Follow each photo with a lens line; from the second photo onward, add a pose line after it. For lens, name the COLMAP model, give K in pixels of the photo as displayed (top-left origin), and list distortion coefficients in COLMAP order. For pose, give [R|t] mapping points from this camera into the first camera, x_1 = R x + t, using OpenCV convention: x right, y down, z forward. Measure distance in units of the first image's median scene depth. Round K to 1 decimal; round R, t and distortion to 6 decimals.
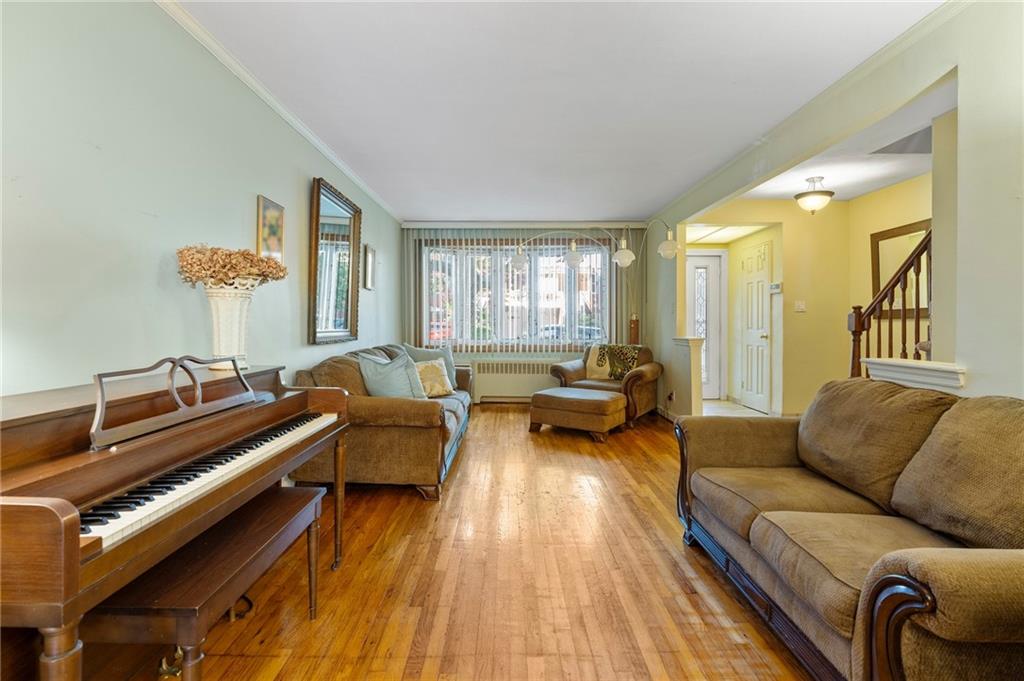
lens RADIAL K [[481.1, 0, 514.7], [0, 481.1, 331.1], [0, 0, 1]] dist [-0.000956, 0.000078]
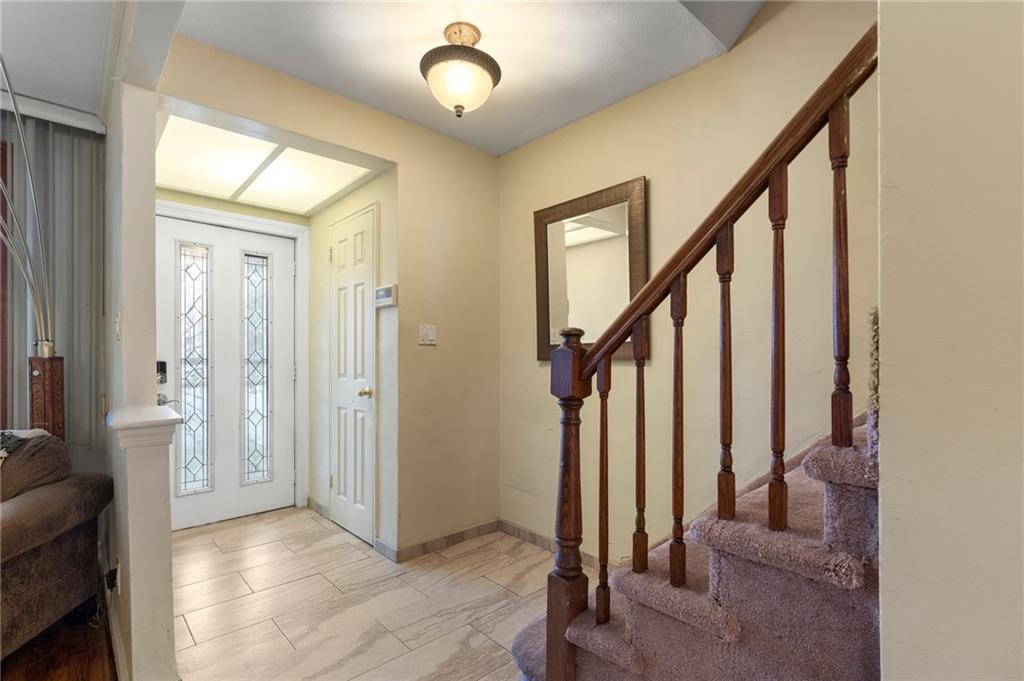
lens RADIAL K [[473.9, 0, 511.4], [0, 473.9, 358.7], [0, 0, 1]] dist [-0.002360, -0.000105]
pose [[0.746509, 0.003097, 0.665368, 0.320047], [0.006271, 0.999912, -0.011689, -0.018294], [-0.665346, 0.012899, 0.746424, 0.557723]]
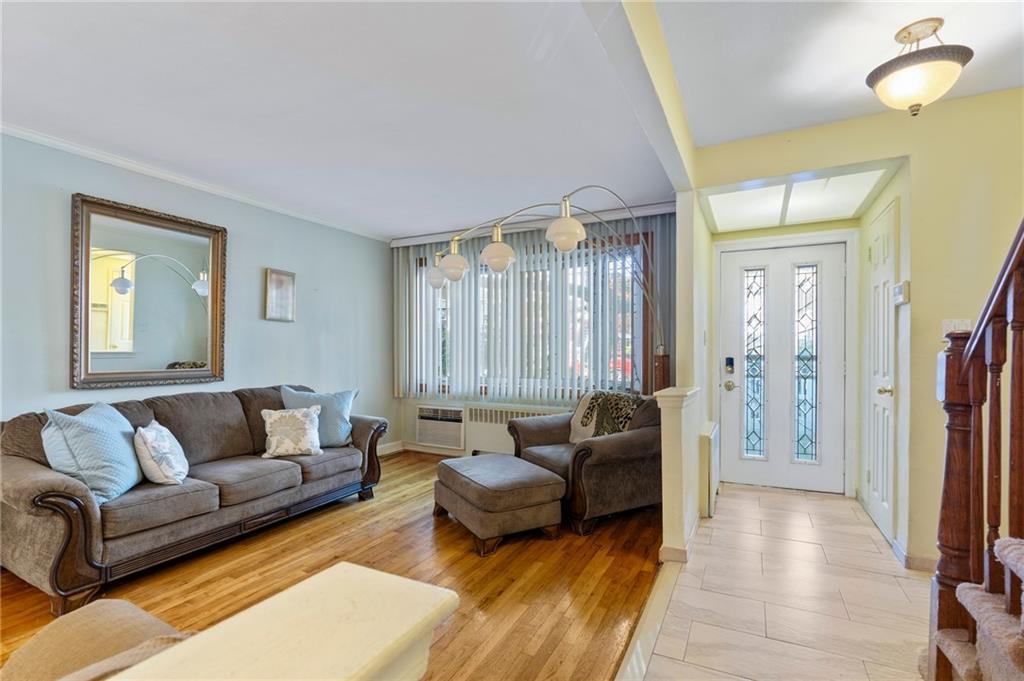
lens RADIAL K [[486.3, 0, 510.3], [0, 486.3, 353.8], [0, 0, 1]] dist [0.001031, -0.000207]
pose [[0.887273, 0.004094, -0.461226, 0.427711], [-0.008312, 0.999940, -0.007115, -0.021521], [0.461170, 0.010147, 0.887254, 0.387110]]
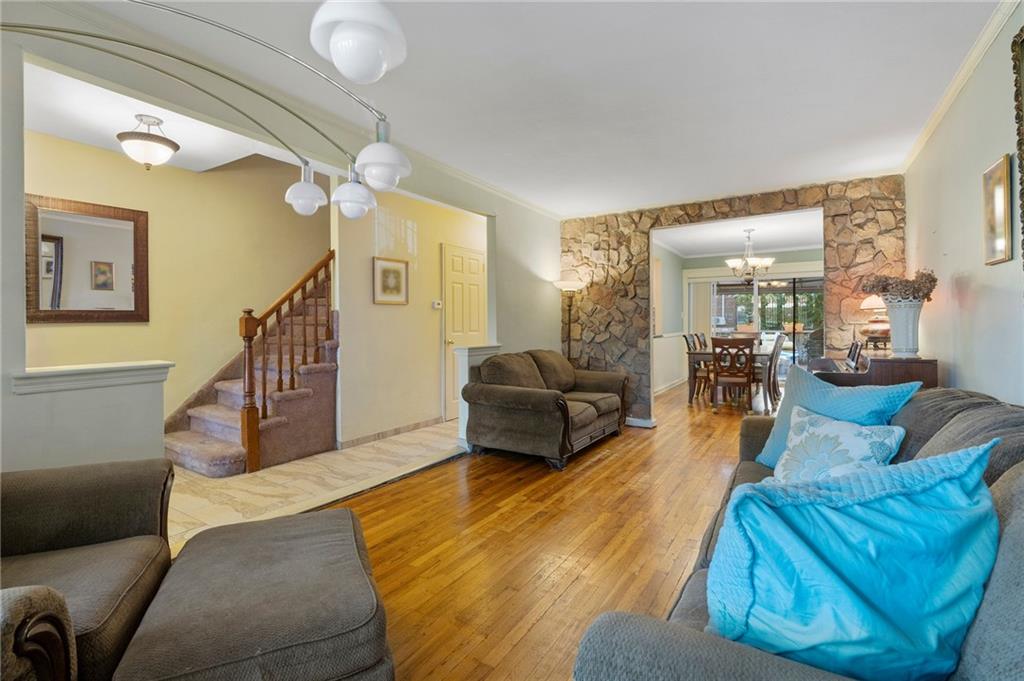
lens RADIAL K [[471.4, 0, 514.7], [0, 471.4, 337.1], [0, 0, 1]] dist [-0.000007, 0.000263]
pose [[-0.843550, -0.012457, 0.536906, -0.148089], [0.013076, 0.998958, 0.043723, -0.024426], [-0.536892, 0.043903, -0.842508, 1.097374]]
